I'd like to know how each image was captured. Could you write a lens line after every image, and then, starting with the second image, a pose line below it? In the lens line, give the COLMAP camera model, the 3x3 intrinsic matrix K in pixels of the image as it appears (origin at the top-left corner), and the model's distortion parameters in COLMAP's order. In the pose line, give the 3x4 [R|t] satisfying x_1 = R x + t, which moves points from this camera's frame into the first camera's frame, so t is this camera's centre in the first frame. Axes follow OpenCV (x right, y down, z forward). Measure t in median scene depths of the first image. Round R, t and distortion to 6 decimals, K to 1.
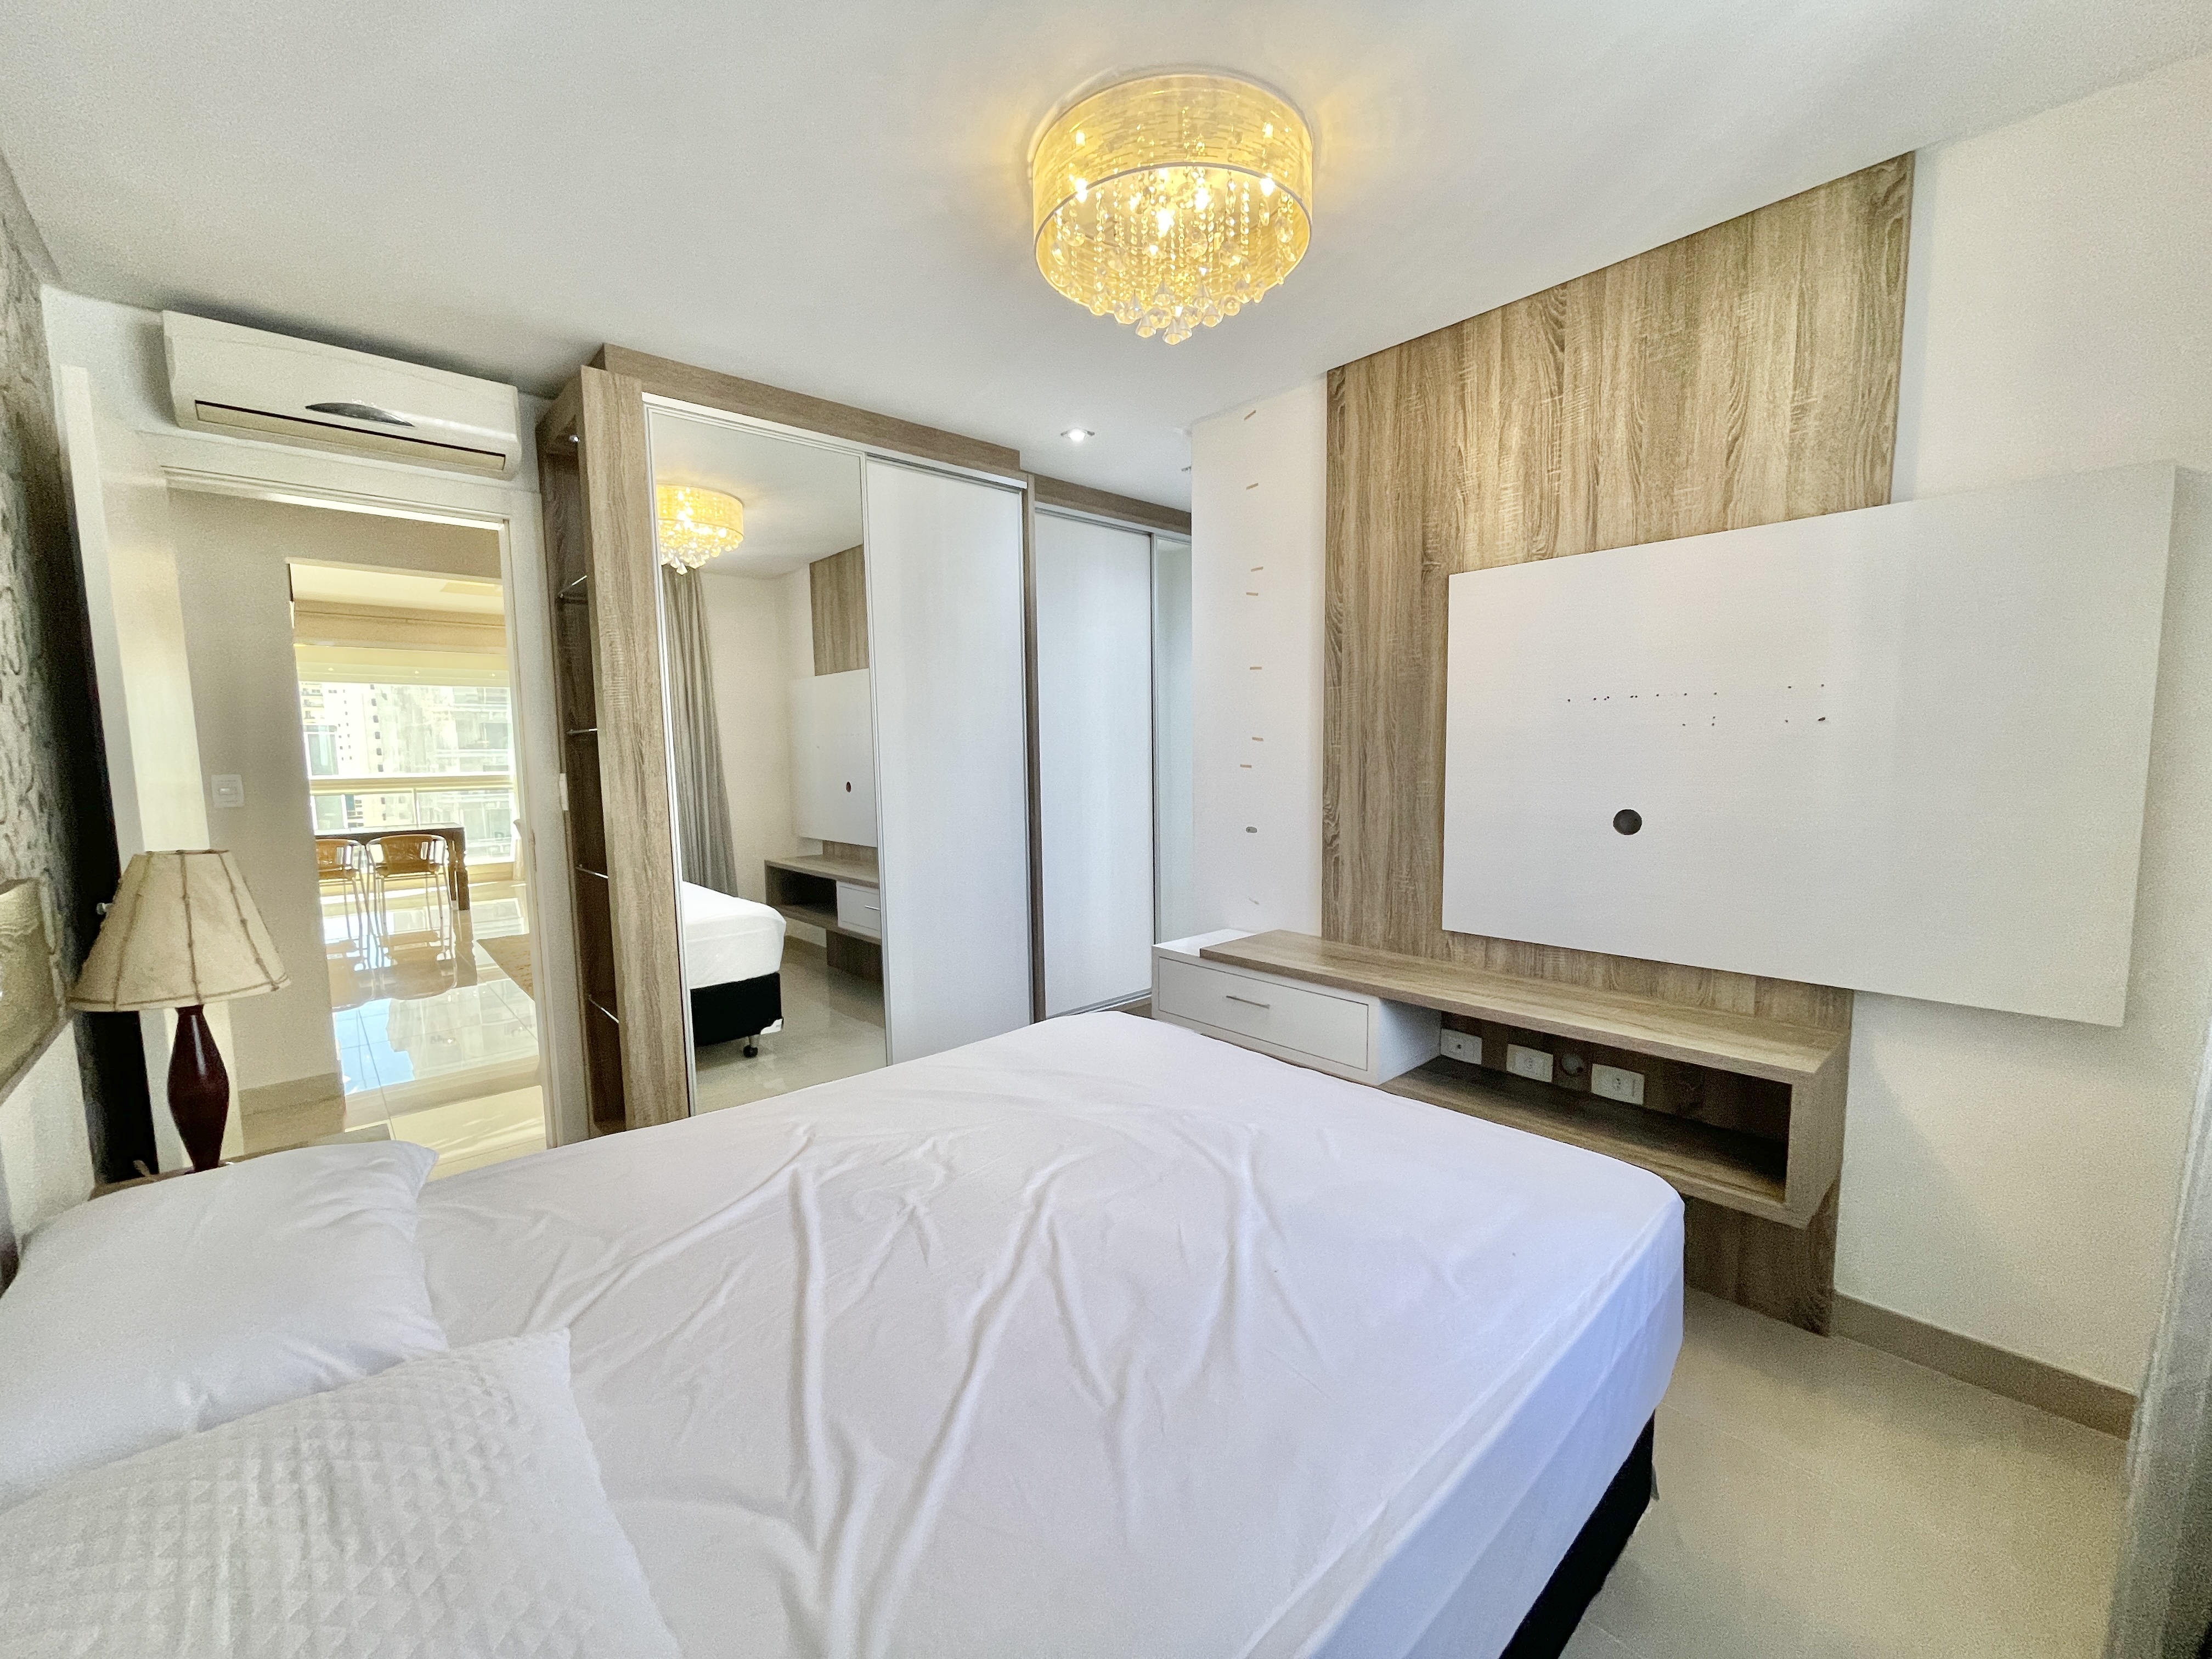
lens RADIAL K [[893.0, 0, 1102.0], [0, 893.0, 841.4], [0, 0, 1]] dist [-0.000031, 0.000447]
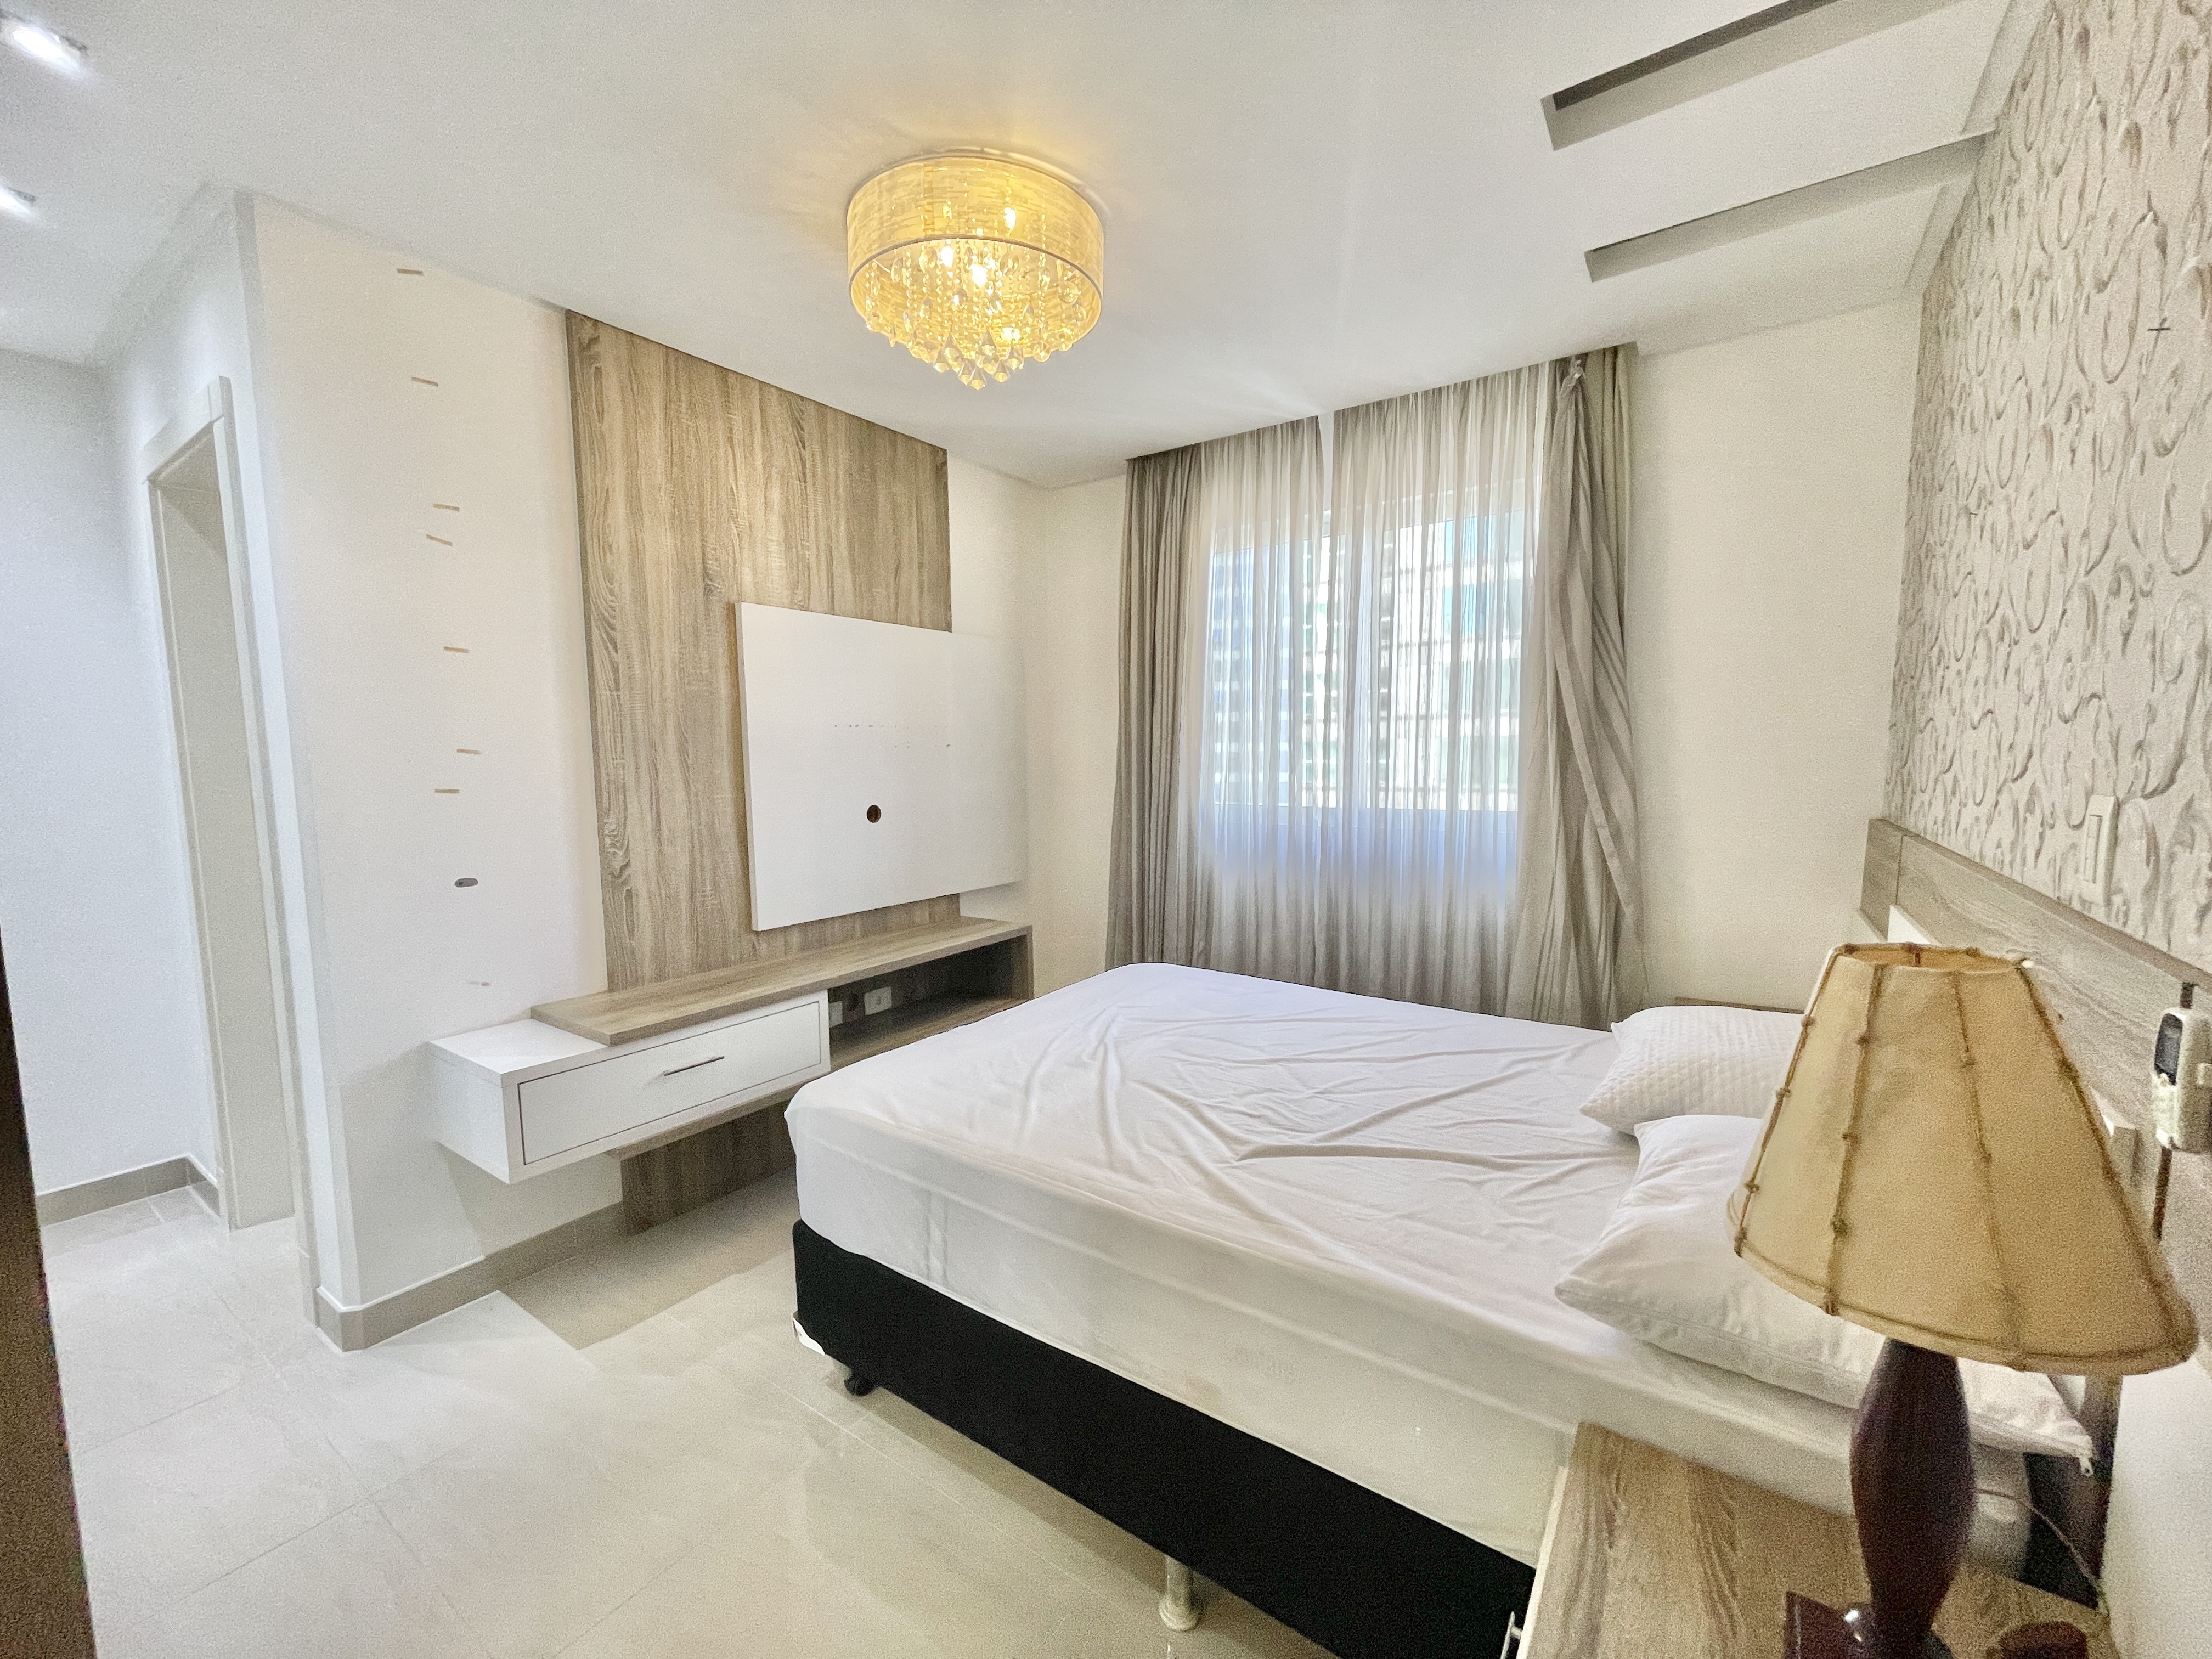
lens RADIAL K [[893.0, 0, 1102.0], [0, 893.0, 841.4], [0, 0, 1]] dist [-0.000031, 0.000447]
pose [[-0.215468, -0.082819, 0.972993, -0.791982], [0.115946, 0.987179, 0.109702, -0.082429], [-0.969603, 0.136452, -0.203103, 0.852345]]
